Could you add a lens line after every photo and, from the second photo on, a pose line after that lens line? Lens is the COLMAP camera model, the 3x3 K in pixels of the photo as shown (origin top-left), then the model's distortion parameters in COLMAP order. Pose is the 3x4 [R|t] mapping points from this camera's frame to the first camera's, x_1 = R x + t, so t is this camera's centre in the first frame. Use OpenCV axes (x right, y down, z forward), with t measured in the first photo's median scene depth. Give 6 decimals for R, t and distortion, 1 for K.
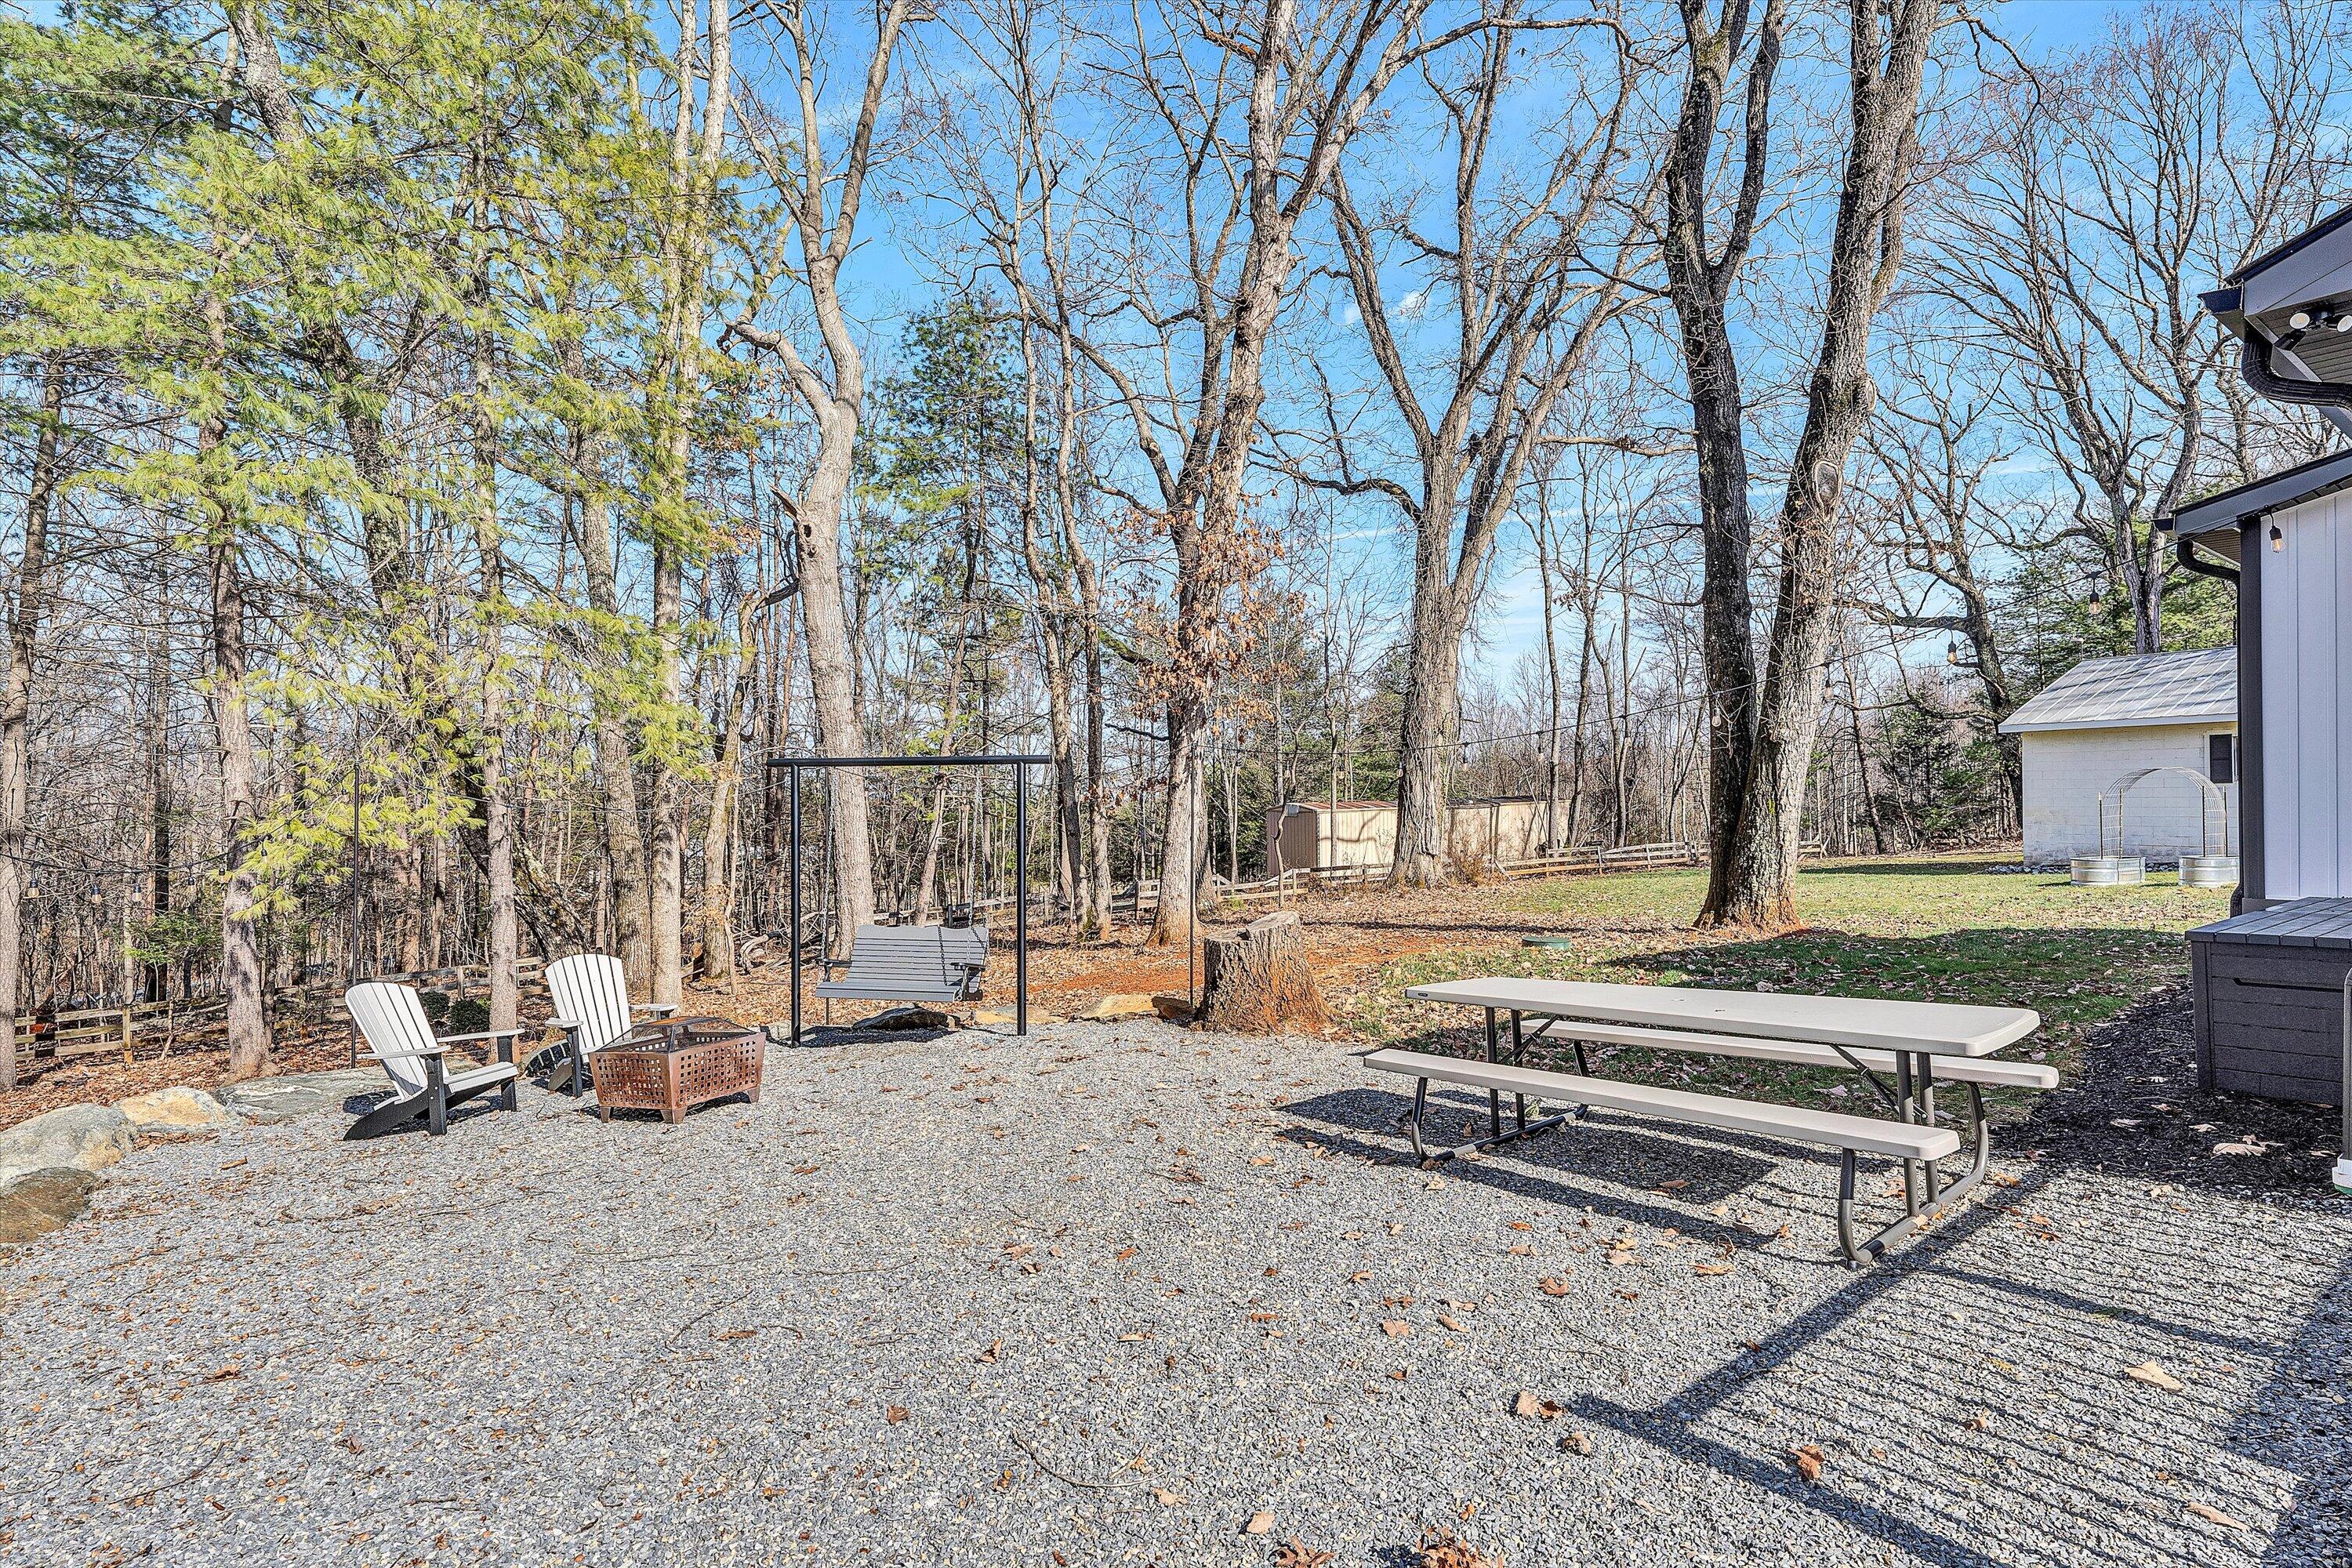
lens RADIAL K [[1184.0, 0, 1185.7], [0, 1184.0, 787.2], [0, 0, 1]] dist [0.001470, 0.000380]
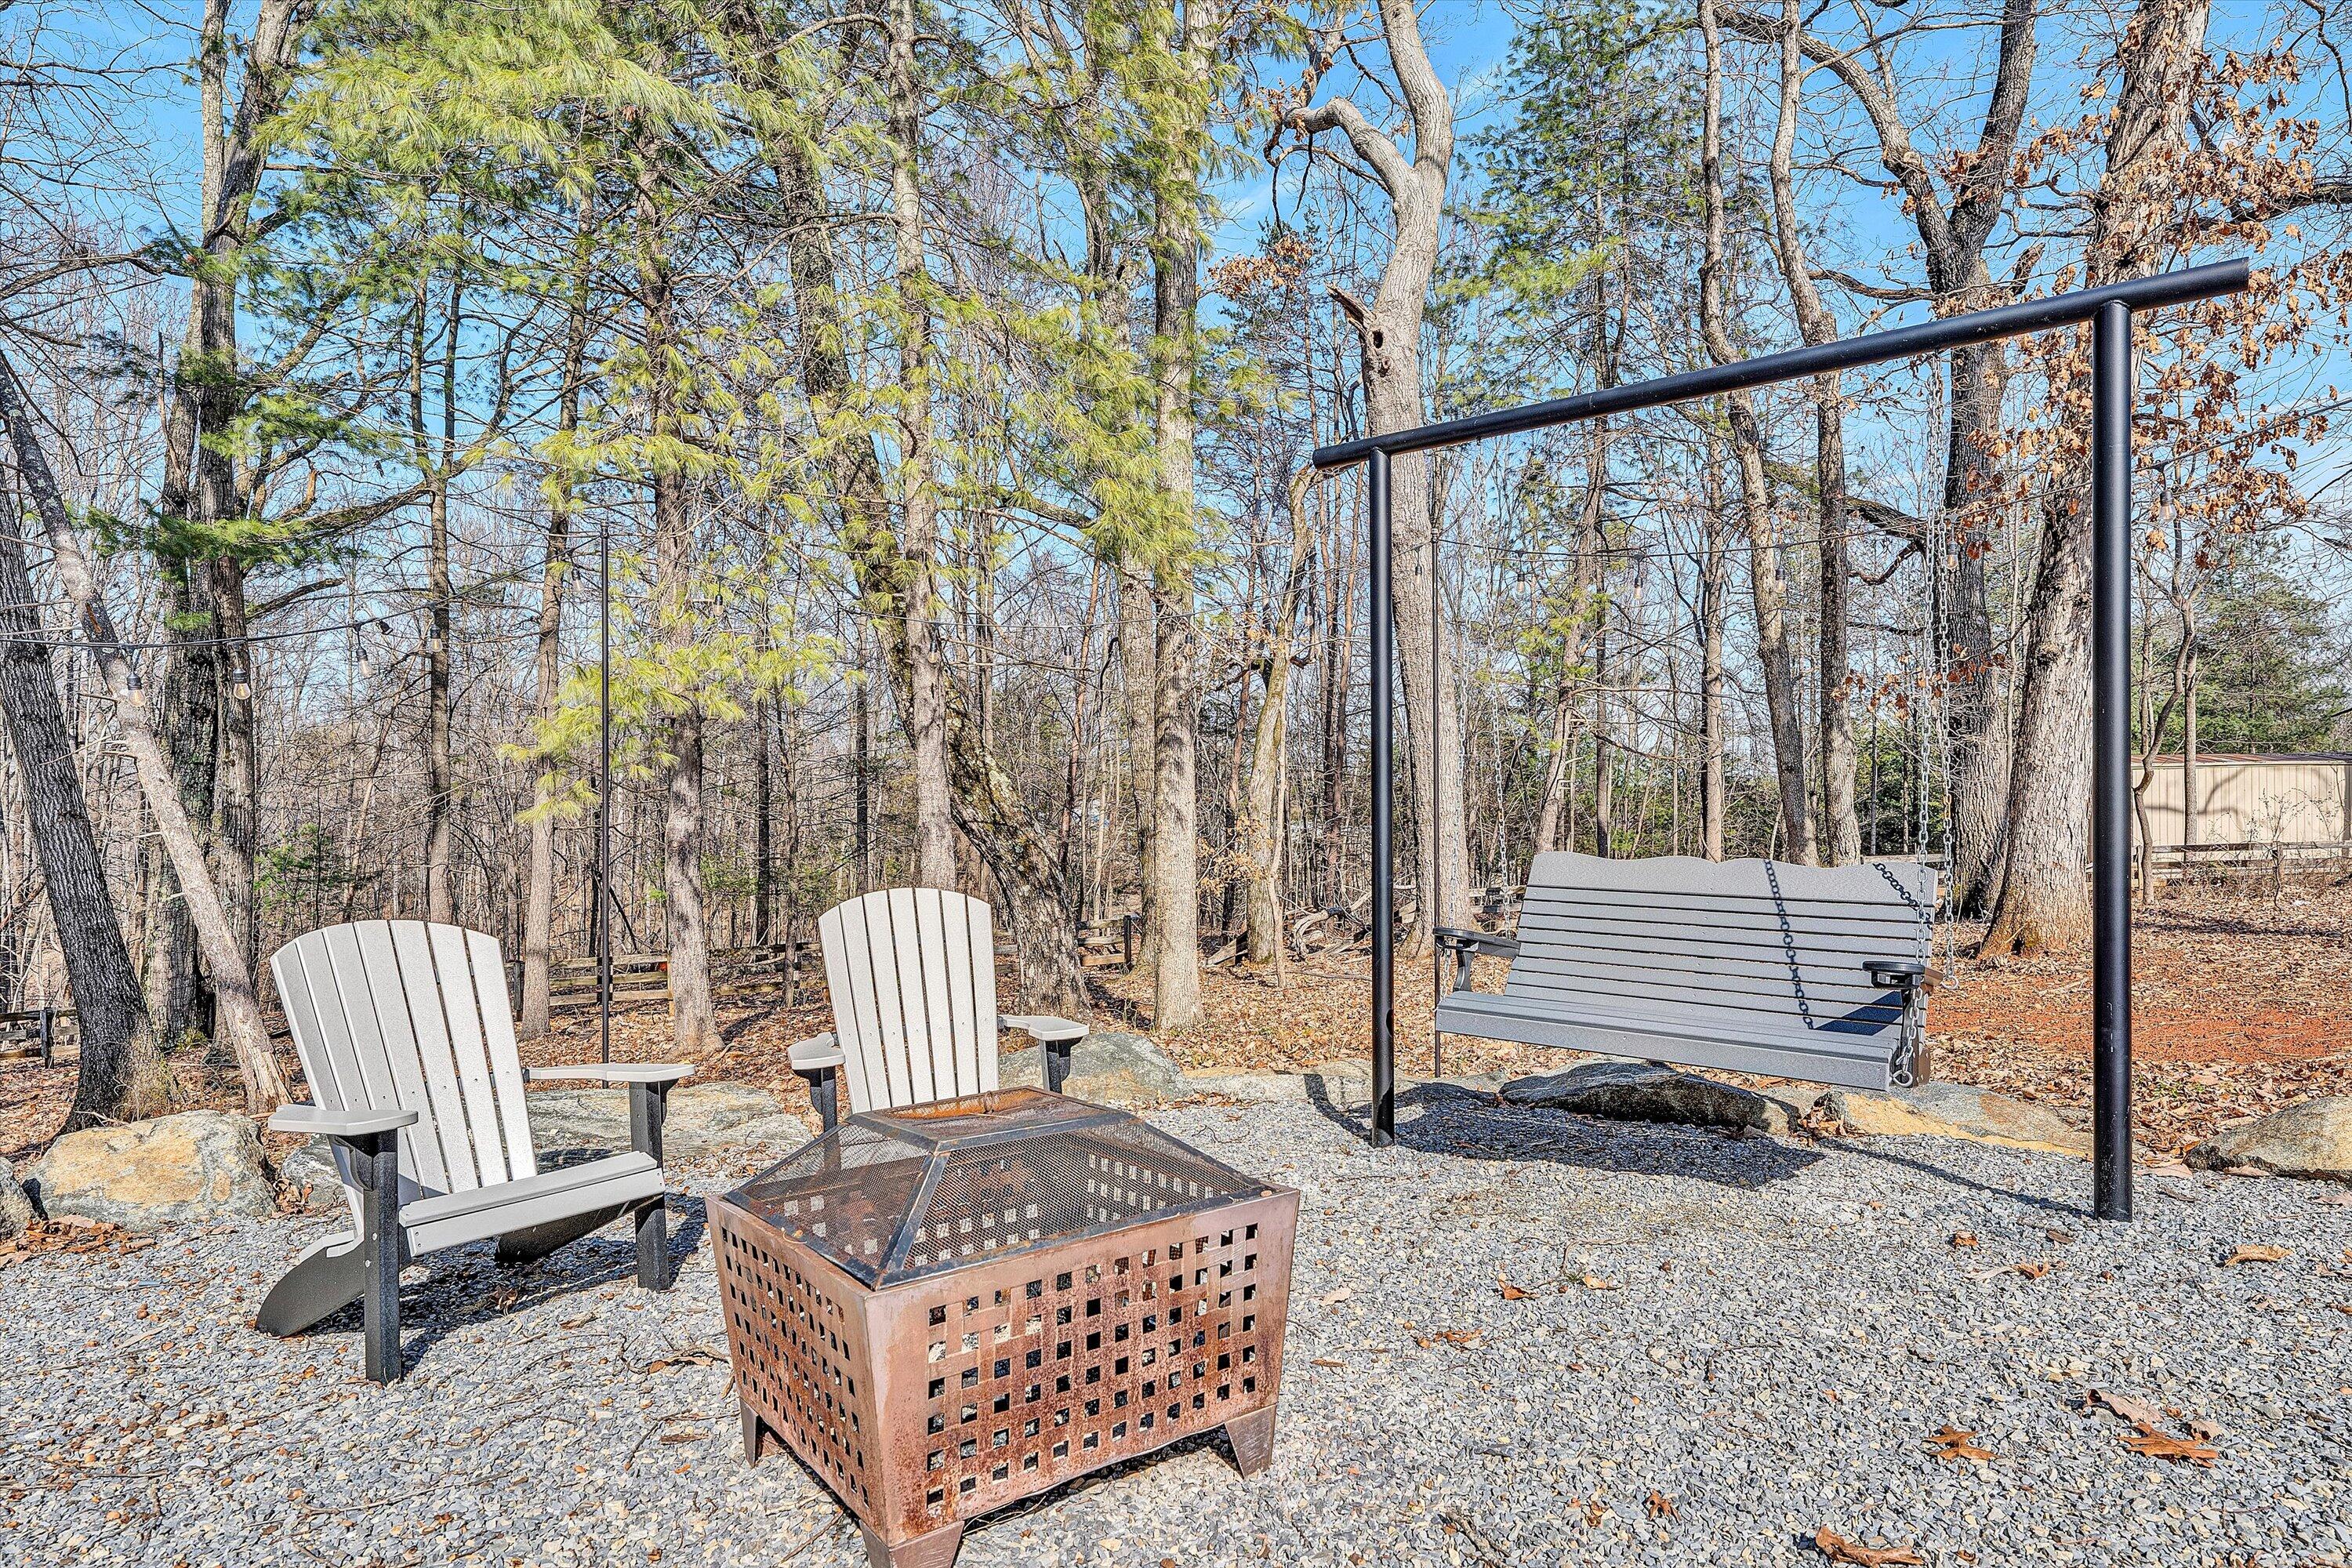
lens RADIAL K [[1184.0, 0, 1189.5], [0, 1184.0, 784.7], [0, 0, 1]] dist [0.001470, 0.000380]
pose [[0.897378, -0.002329, -0.441256, -0.146613], [0.002409, 0.999997, -0.000379, 0.066844], [0.441256, -0.000723, 0.897381, 0.424349]]
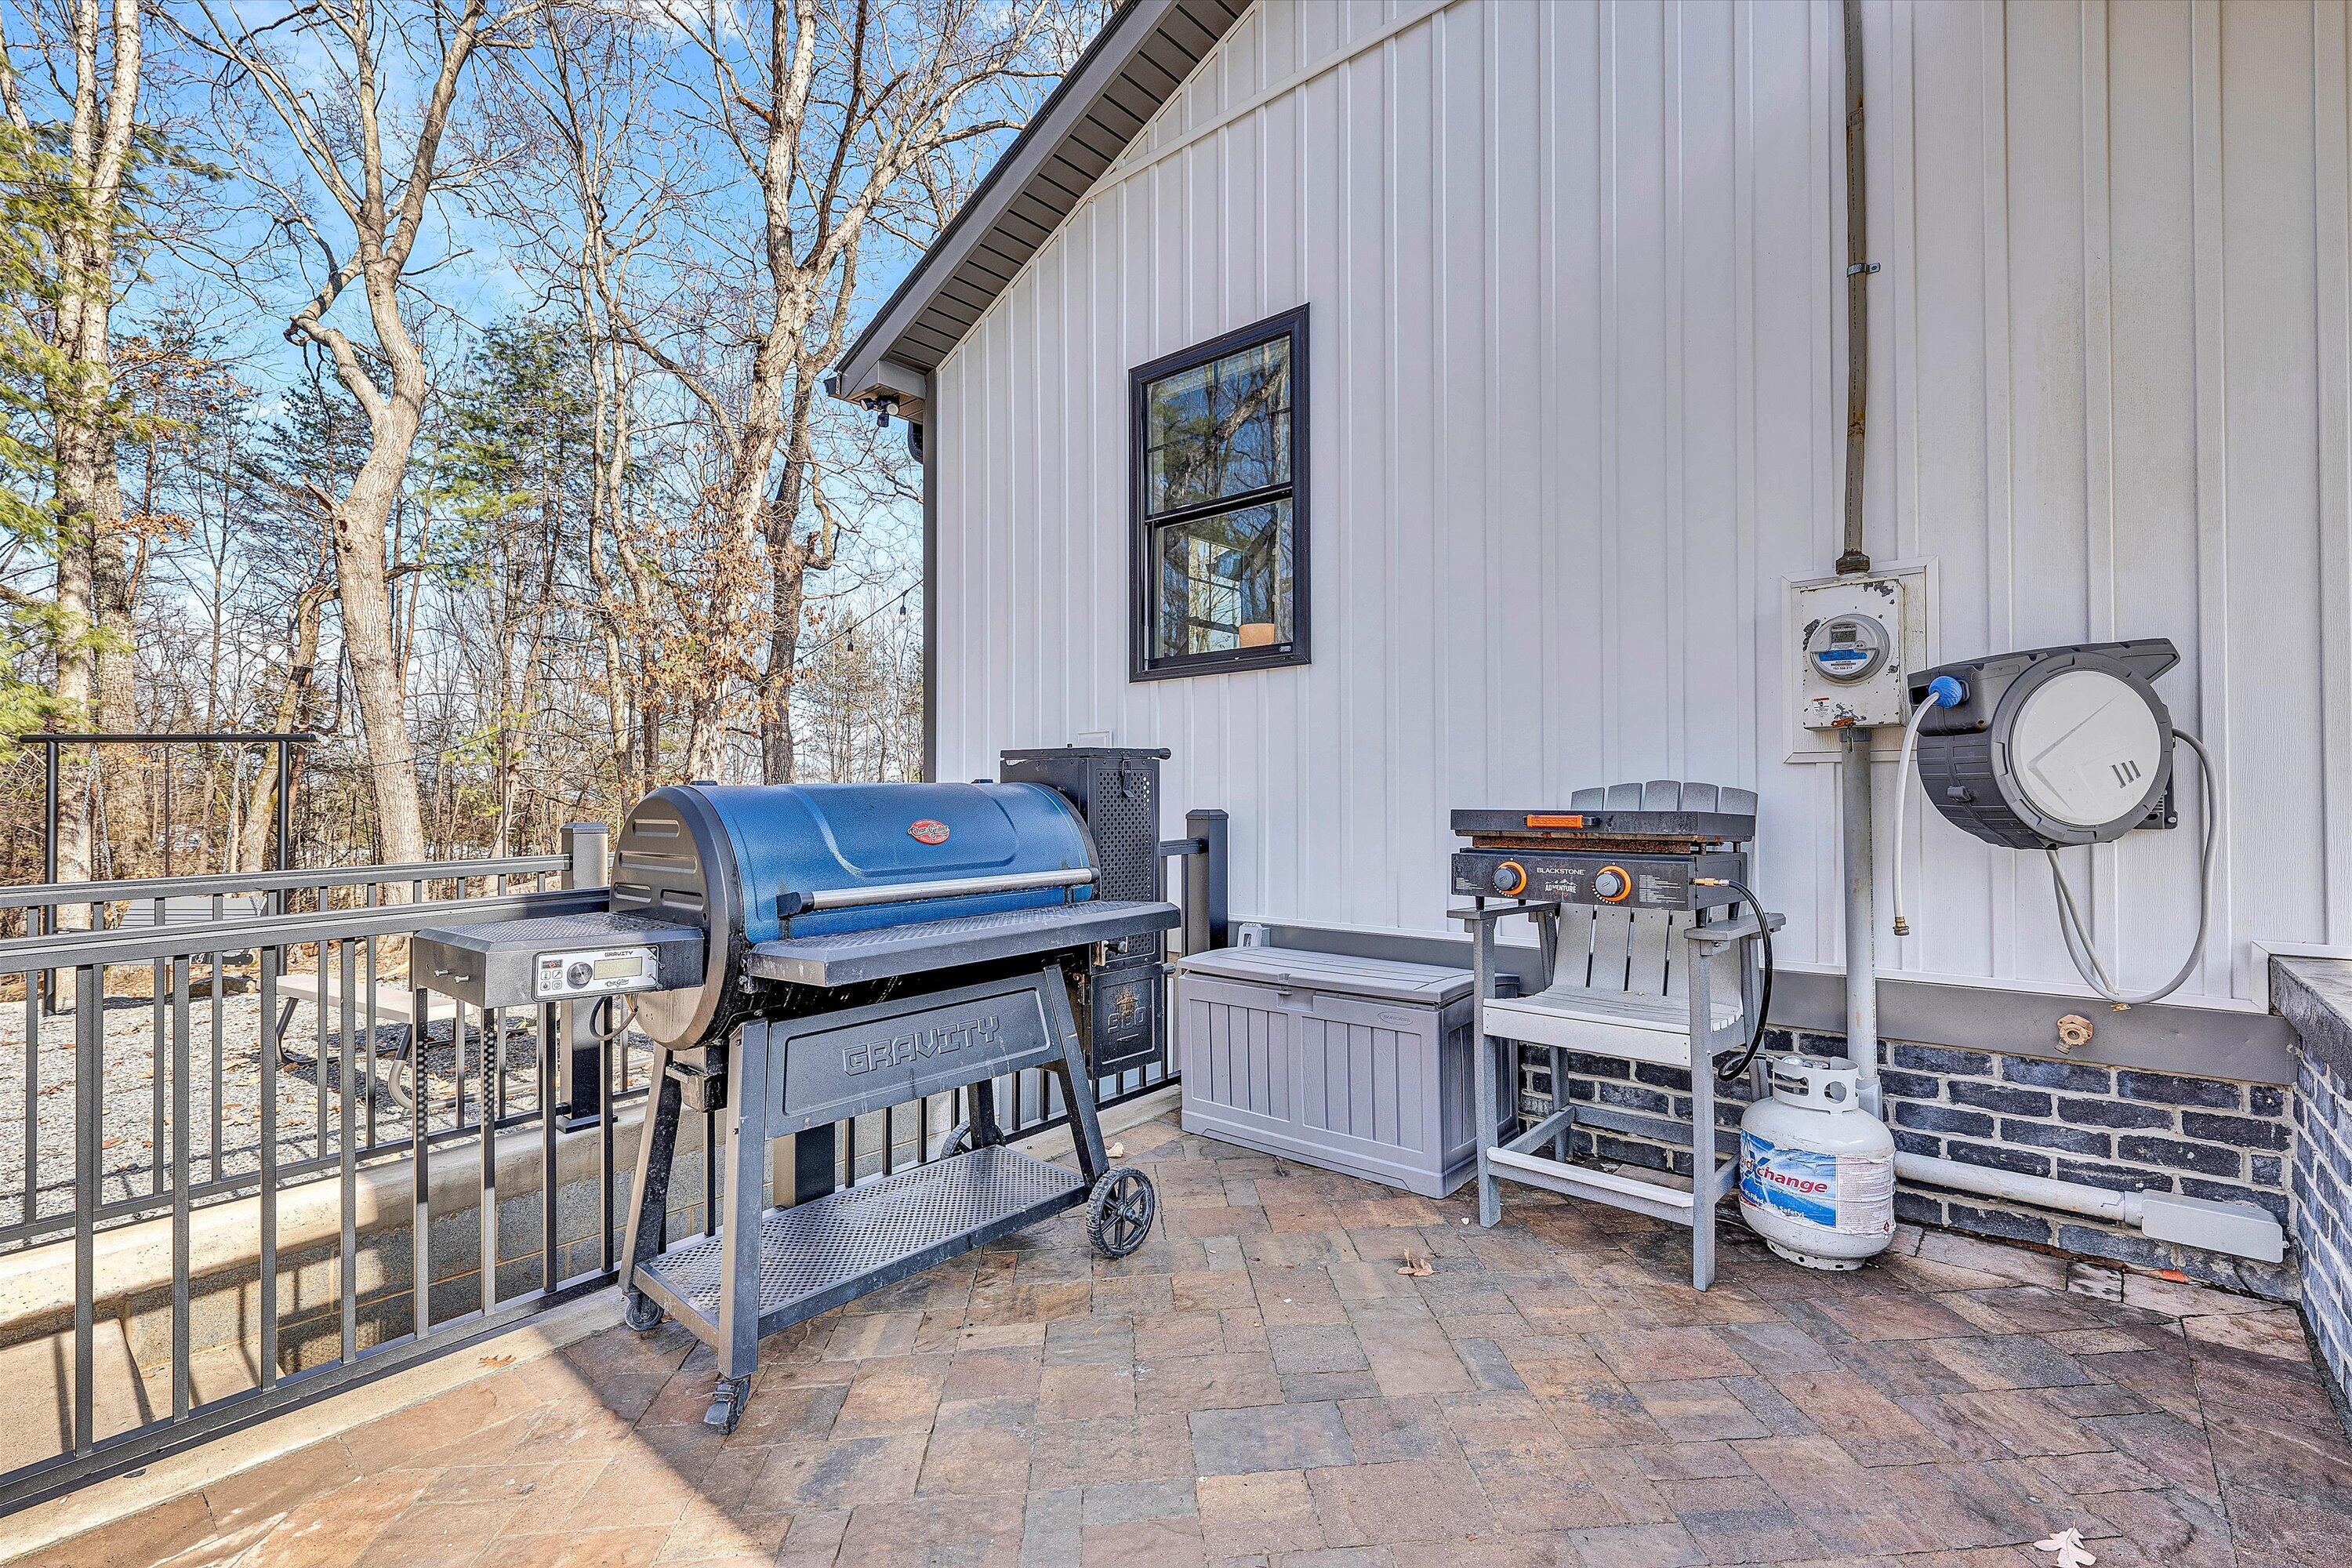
lens RADIAL K [[1060.7, 0, 1168.4], [0, 1060.7, 783.8], [0, 0, 1]] dist [-0.001627, -0.001077]
pose [[0.976375, 0.005826, 0.216005, 0.241408], [-0.004430, 0.999966, -0.006947, 0.011945], [-0.216038, 0.005826, 0.976368, -0.059112]]
